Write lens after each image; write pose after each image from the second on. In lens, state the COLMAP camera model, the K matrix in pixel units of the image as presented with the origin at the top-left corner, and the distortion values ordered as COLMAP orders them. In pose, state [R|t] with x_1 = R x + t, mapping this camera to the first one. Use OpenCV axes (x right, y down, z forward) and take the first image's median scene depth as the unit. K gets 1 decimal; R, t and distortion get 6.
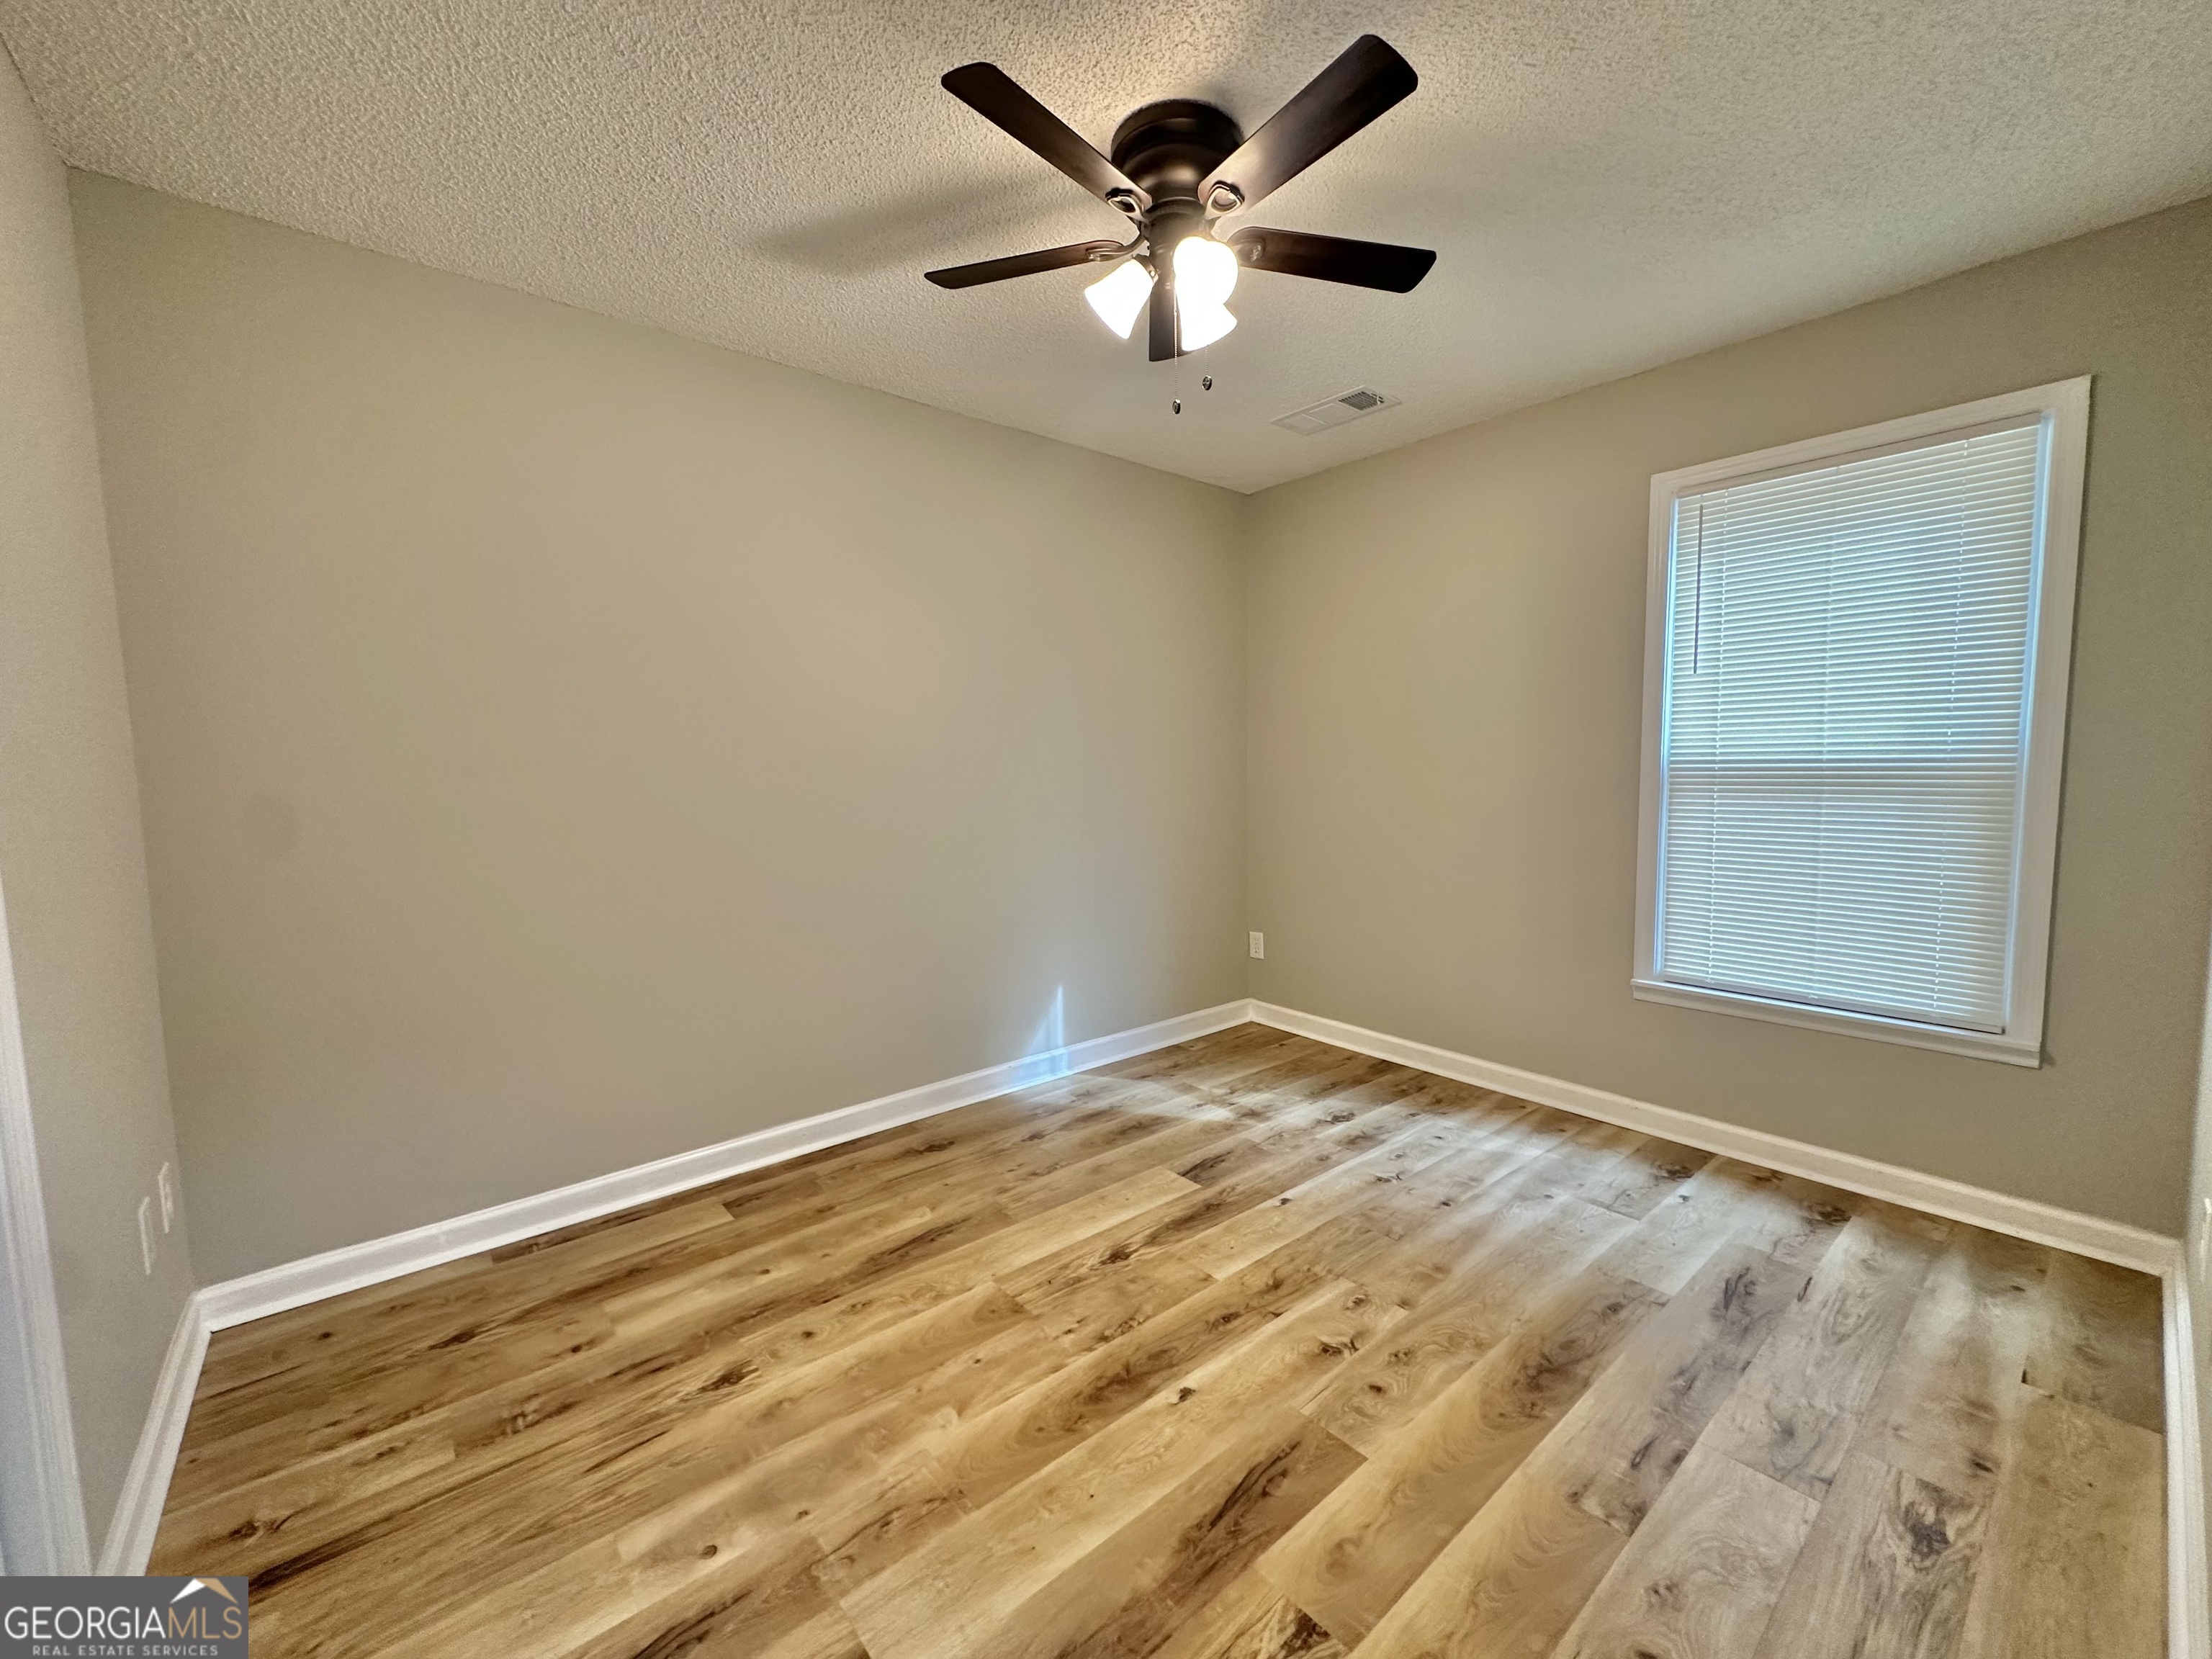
lens RADIAL K [[878.0, 0, 1109.0], [0, 878.0, 828.3], [0, 0, 1]] dist [-0.001313, 0.000521]
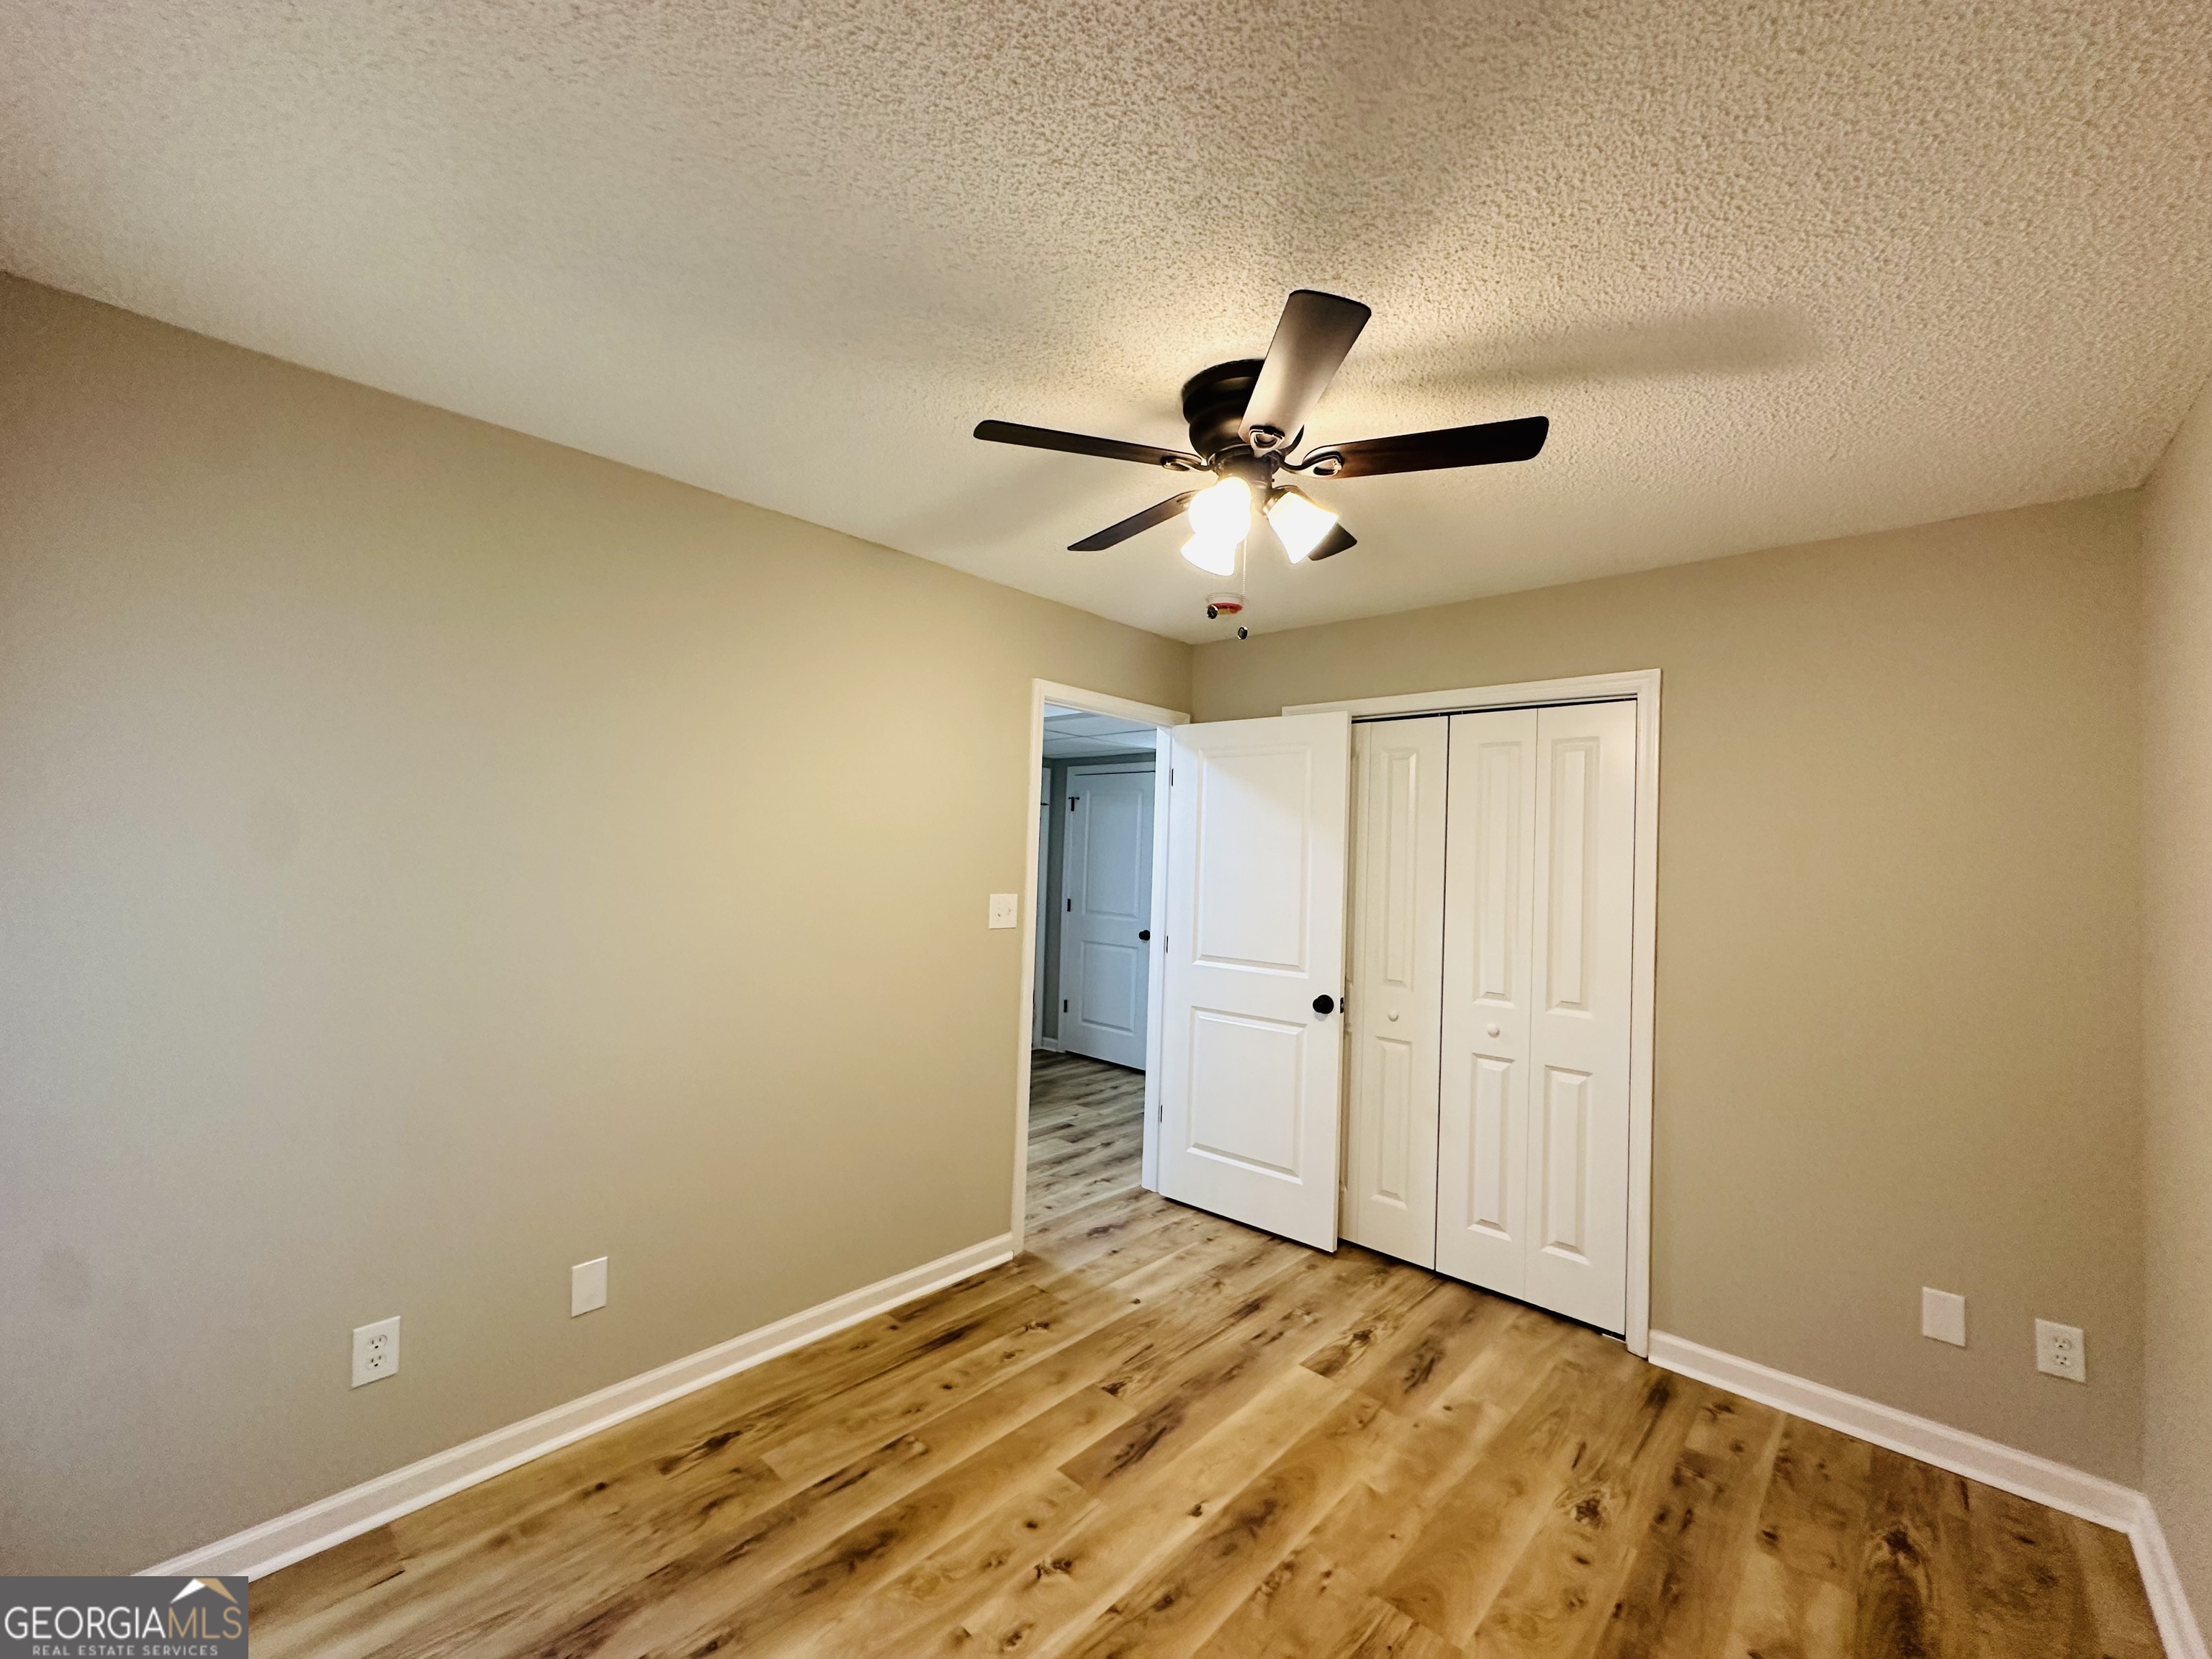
lens RADIAL K [[878.0, 0, 1114.1], [0, 878.0, 828.8], [0, 0, 1]] dist [-0.001313, 0.000521]
pose [[-0.991268, -0.020645, -0.130235, 0.356456], [-0.027495, 0.998319, 0.051022, -0.310226], [0.128963, 0.054157, -0.990169, 2.035242]]
